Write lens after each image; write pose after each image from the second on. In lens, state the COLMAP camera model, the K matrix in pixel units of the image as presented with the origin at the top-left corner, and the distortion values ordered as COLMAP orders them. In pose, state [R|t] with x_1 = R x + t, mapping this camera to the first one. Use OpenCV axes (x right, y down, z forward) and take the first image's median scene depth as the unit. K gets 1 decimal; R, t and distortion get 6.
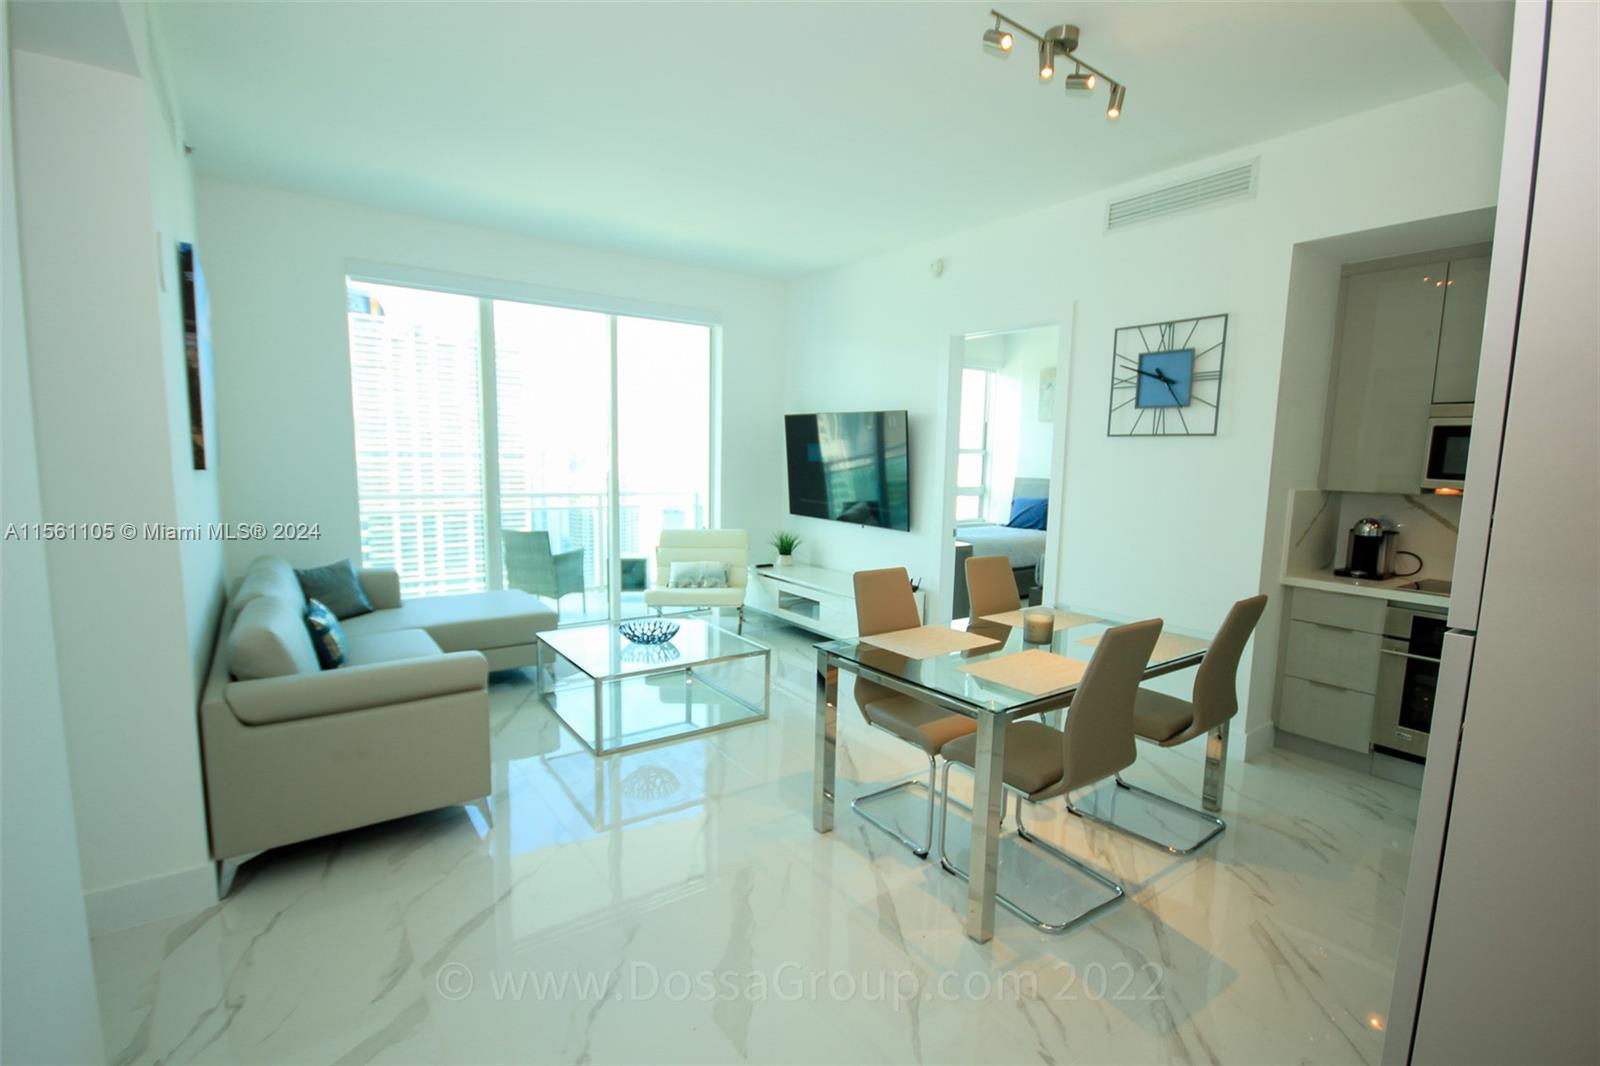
lens RADIAL K [[740.8, 0, 805.1], [0, 740.8, 547.3], [0, 0, 1]] dist [0.001125, 0.000349]
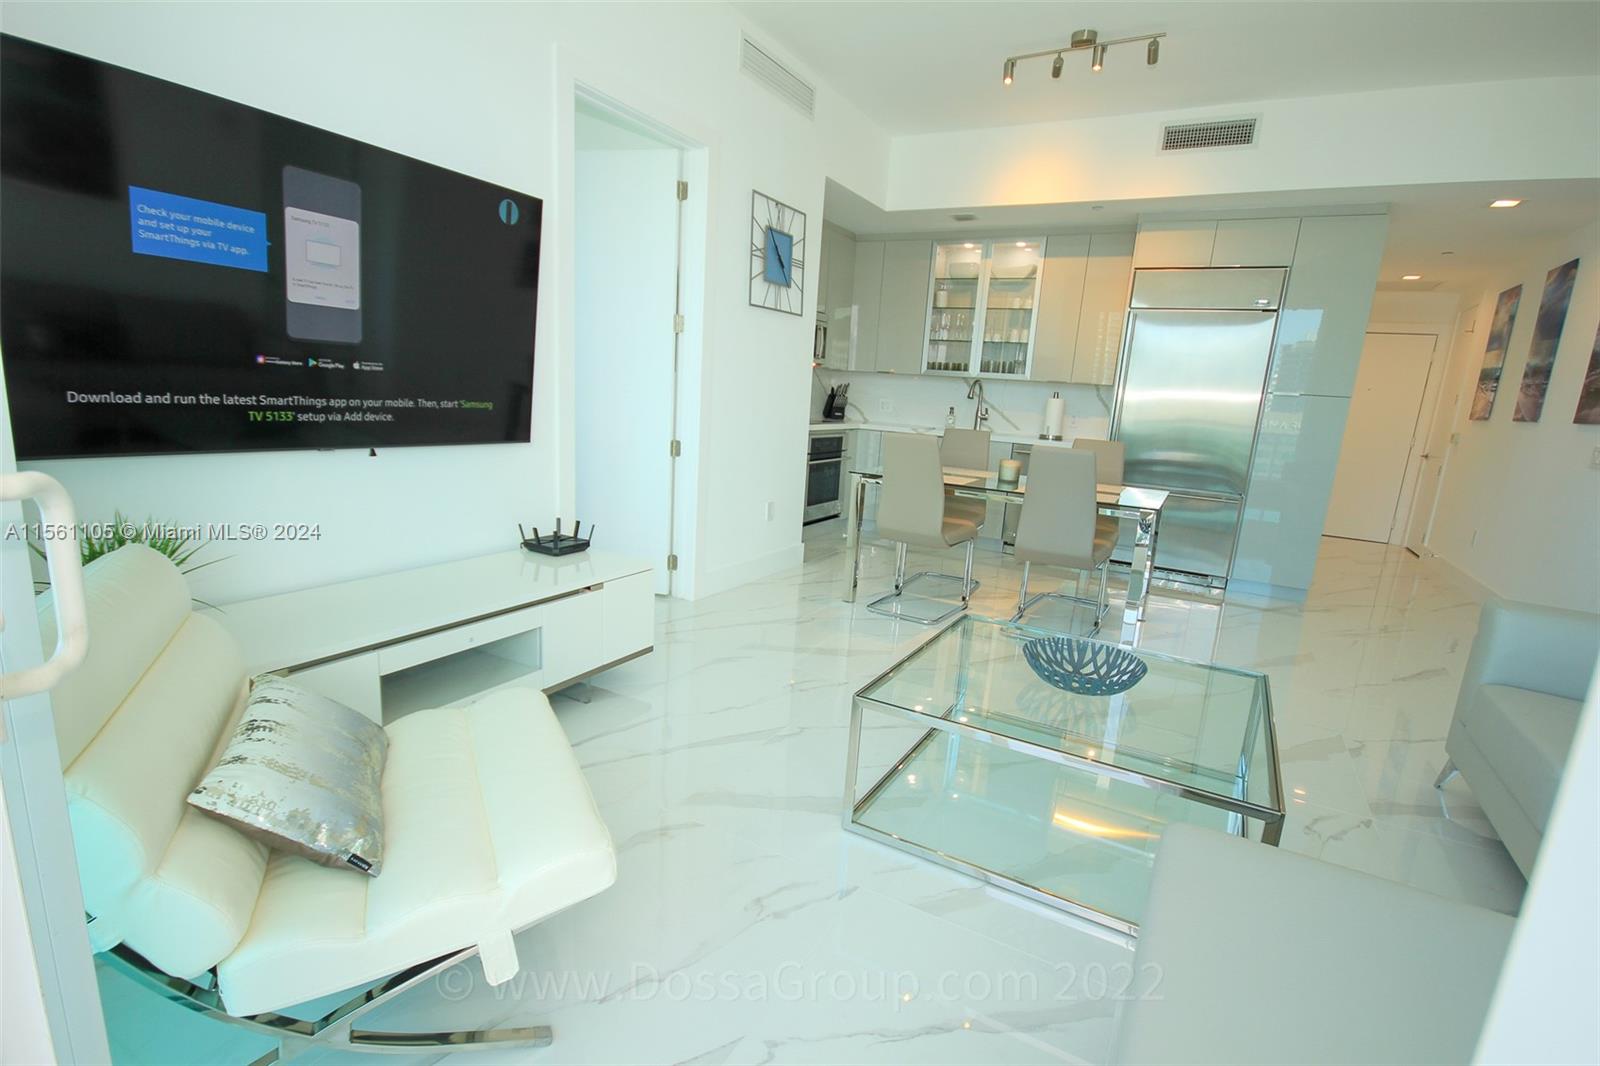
lens RADIAL K [[756.1, 0, 802.8], [0, 756.1, 548.4], [0, 0, 1]] dist [-0.000833, -0.000544]
pose [[-0.421360, -0.239675, 0.874650, -0.603220], [0.043101, 0.958064, 0.283296, -0.129191], [-0.905869, 0.157067, -0.393359, 1.461294]]
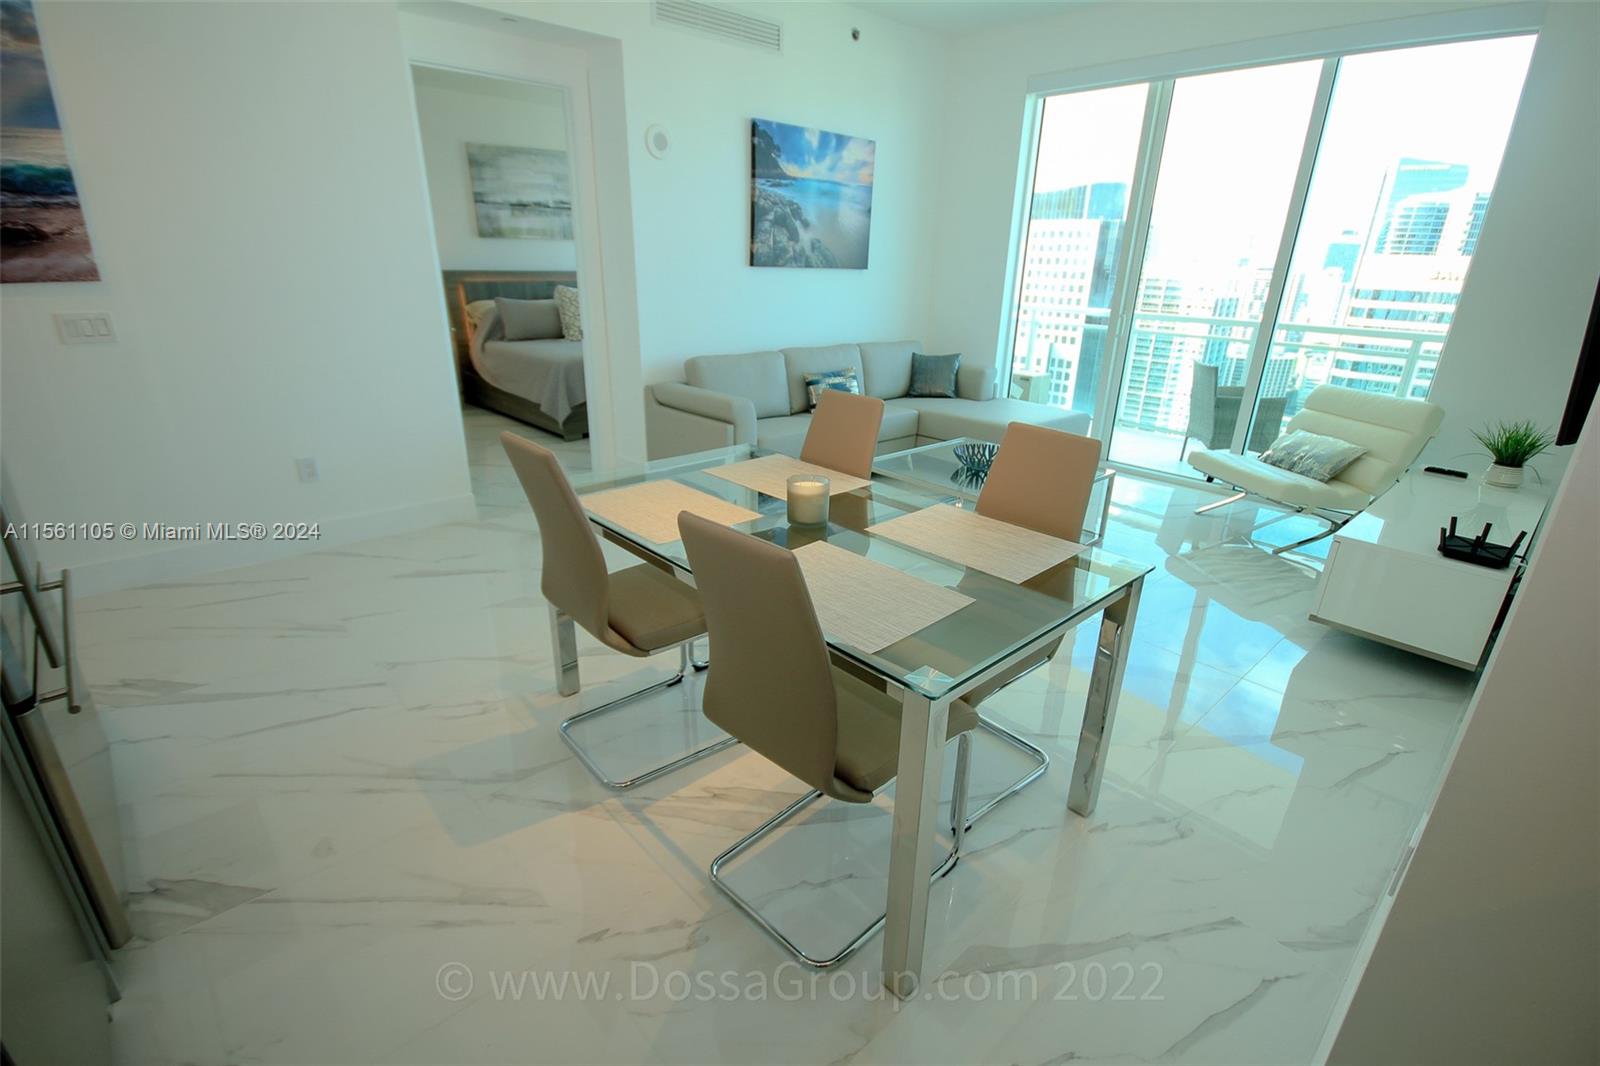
lens RADIAL K [[738.4, 0, 804.3], [0, 738.4, 547.5], [0, 0, 1]] dist [0.014078, -0.013565]
pose [[0.122408, 0.346067, -0.930190, 0.730961], [-0.149811, 0.932942, 0.327376, -0.057432], [0.981108, 0.099279, 0.166044, 0.671319]]
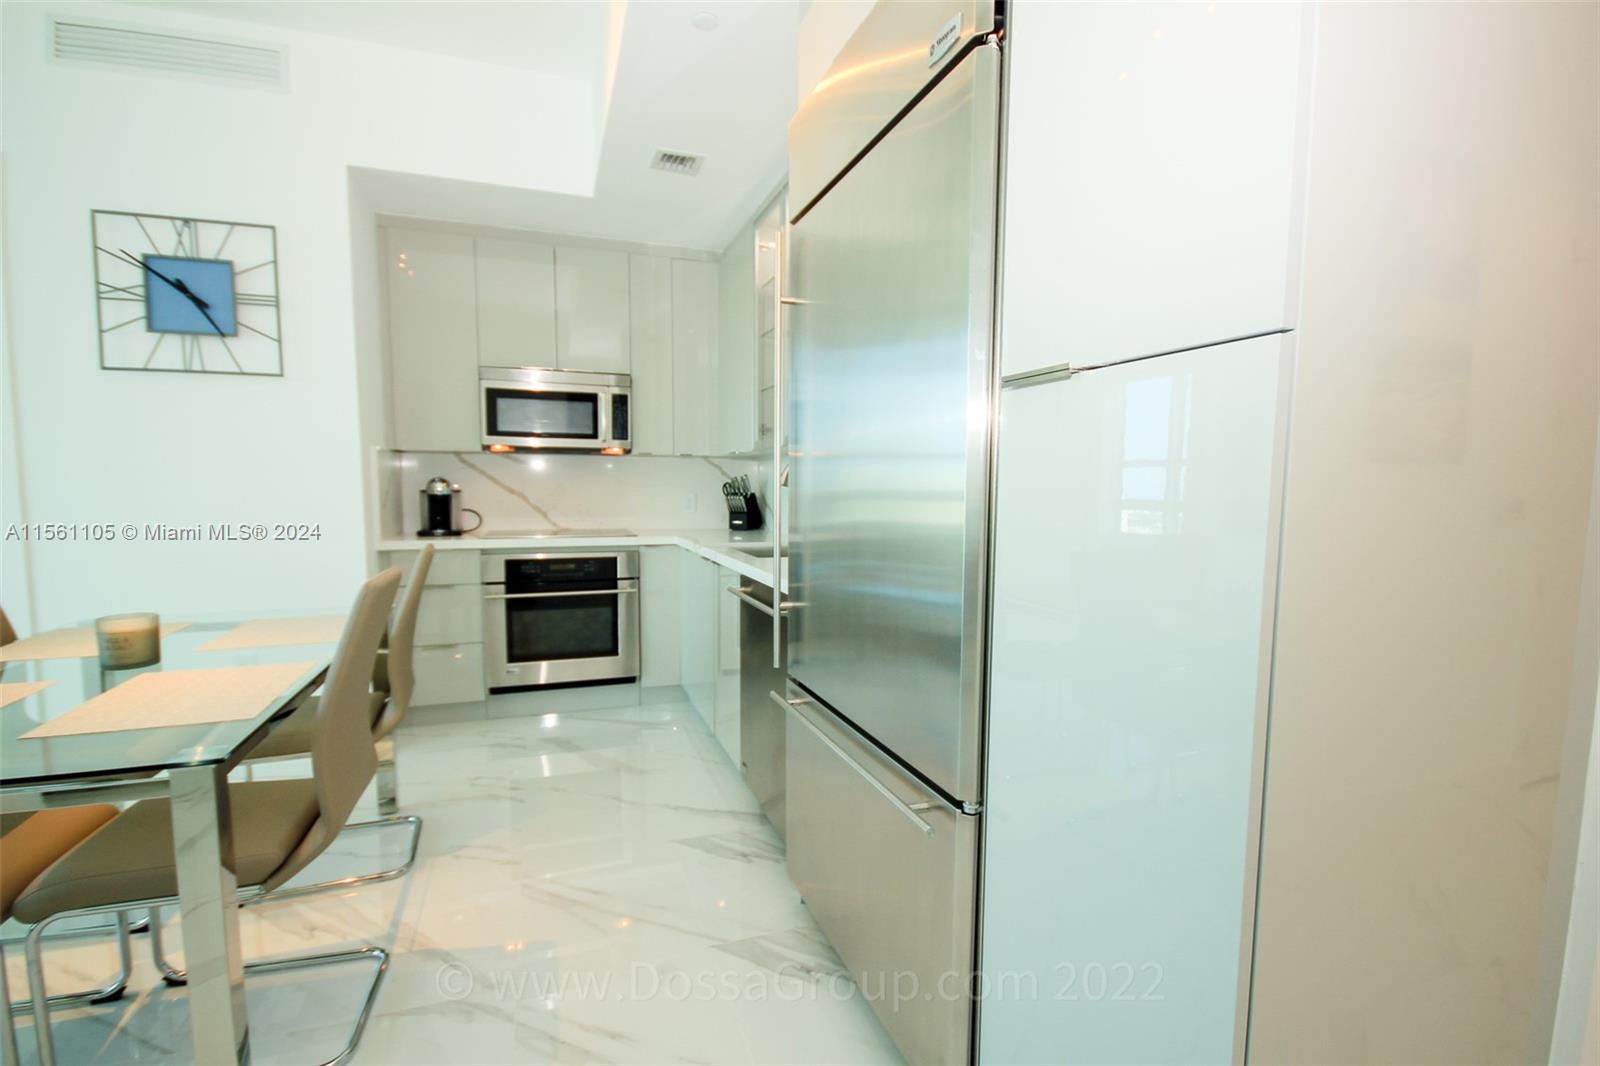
lens RADIAL K [[736.4, 0, 804.1], [0, 736.4, 548.9], [0, 0, 1]] dist [0.015981, -0.017388]
pose [[0.282430, -0.105632, 0.953454, -0.070006], [0.123329, 0.989669, 0.073112, 0.044221], [-0.951327, 0.096939, 0.292540, 0.225788]]
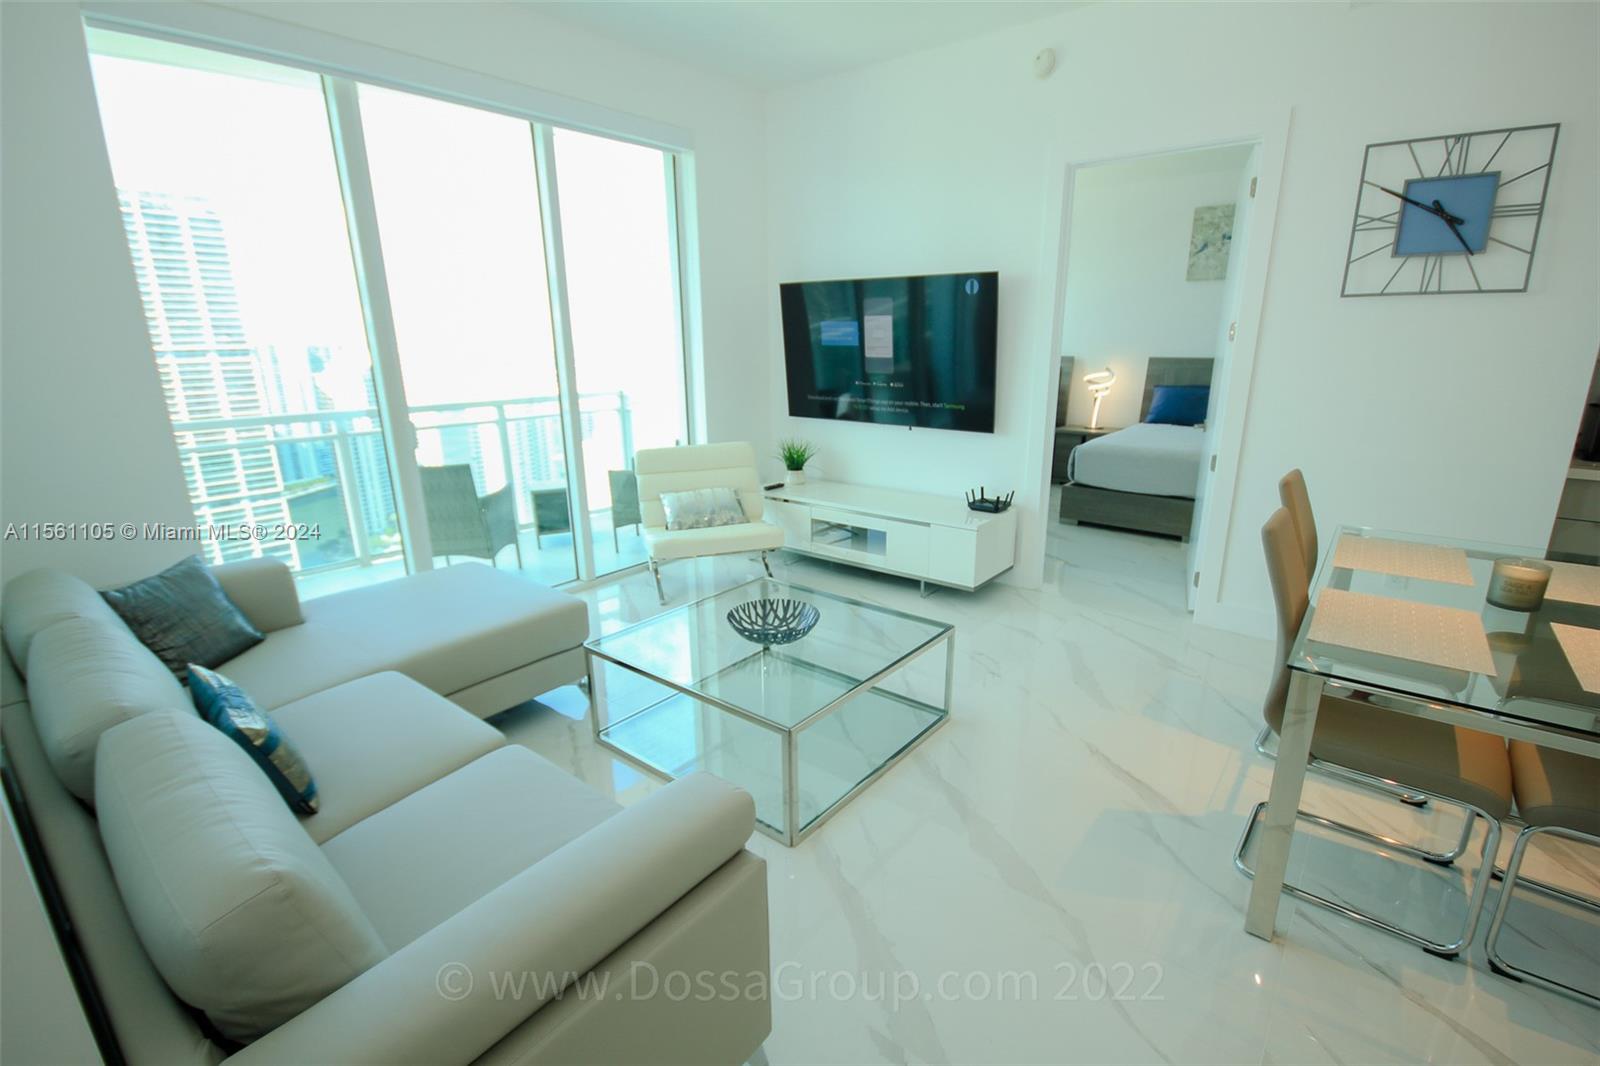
lens RADIAL K [[737.4, 0, 804.8], [0, 737.4, 548.6], [0, 0, 1]] dist [0.016481, -0.016387]
pose [[0.963232, -0.105102, 0.247261, -0.360359], [0.065341, 0.984318, 0.163858, -0.058707], [-0.260605, -0.141677, 0.954994, 0.401796]]
